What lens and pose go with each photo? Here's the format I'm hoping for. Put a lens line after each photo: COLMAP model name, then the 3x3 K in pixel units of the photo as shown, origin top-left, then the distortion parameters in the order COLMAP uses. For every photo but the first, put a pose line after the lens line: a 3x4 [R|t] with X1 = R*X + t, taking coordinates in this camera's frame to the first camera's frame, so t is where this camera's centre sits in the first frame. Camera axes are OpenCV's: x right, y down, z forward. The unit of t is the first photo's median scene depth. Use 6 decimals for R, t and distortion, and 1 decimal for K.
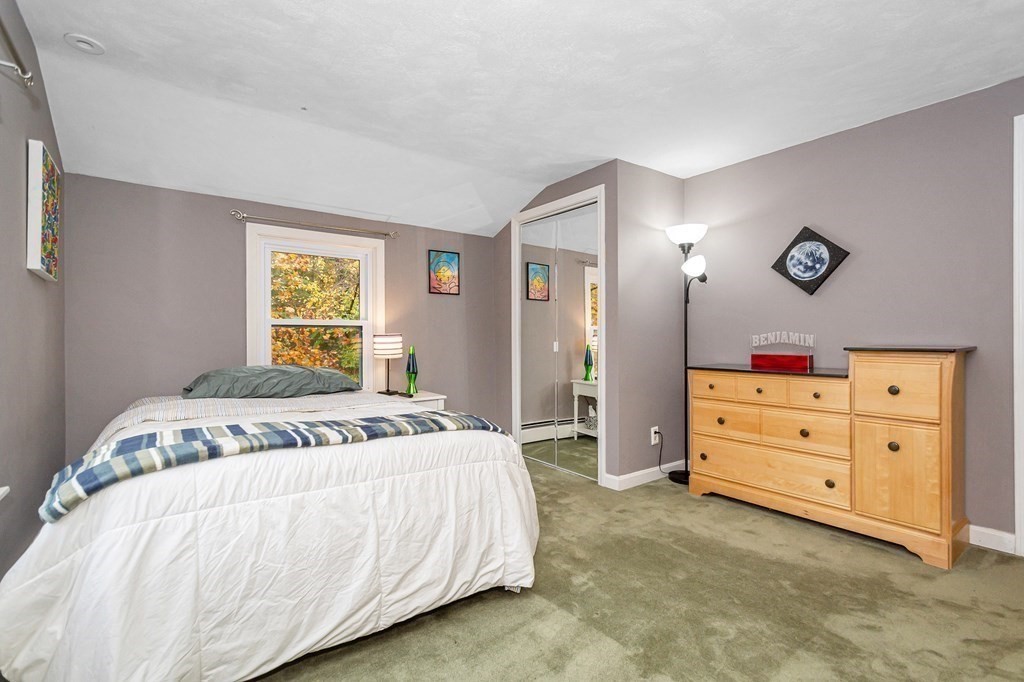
lens RADIAL K [[459.8, 0, 512.0], [0, 459.8, 341.0], [0, 0, 1]] dist [0.000363, -0.000149]
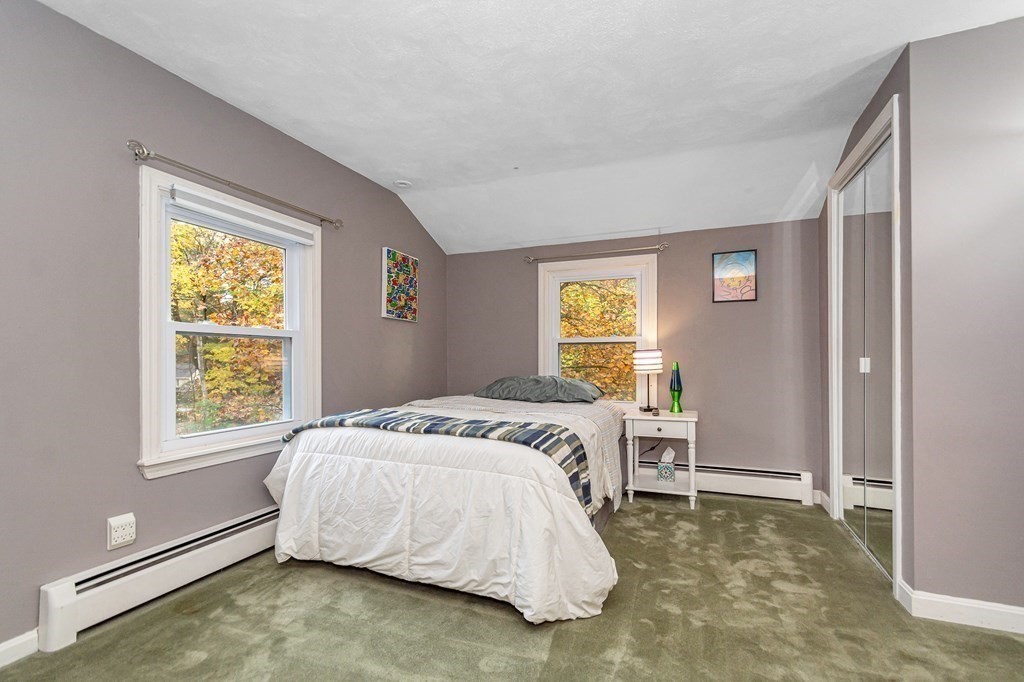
lens RADIAL K [[460.4, 0, 530.8], [0, 460.4, 357.0], [0, 0, 1]] dist [0.000112, -0.000333]
pose [[0.531182, 0.002376, -0.847254, 0.512833], [-0.000307, 0.999997, 0.002612, -0.000959], [0.847258, -0.001128, 0.531181, 0.313165]]
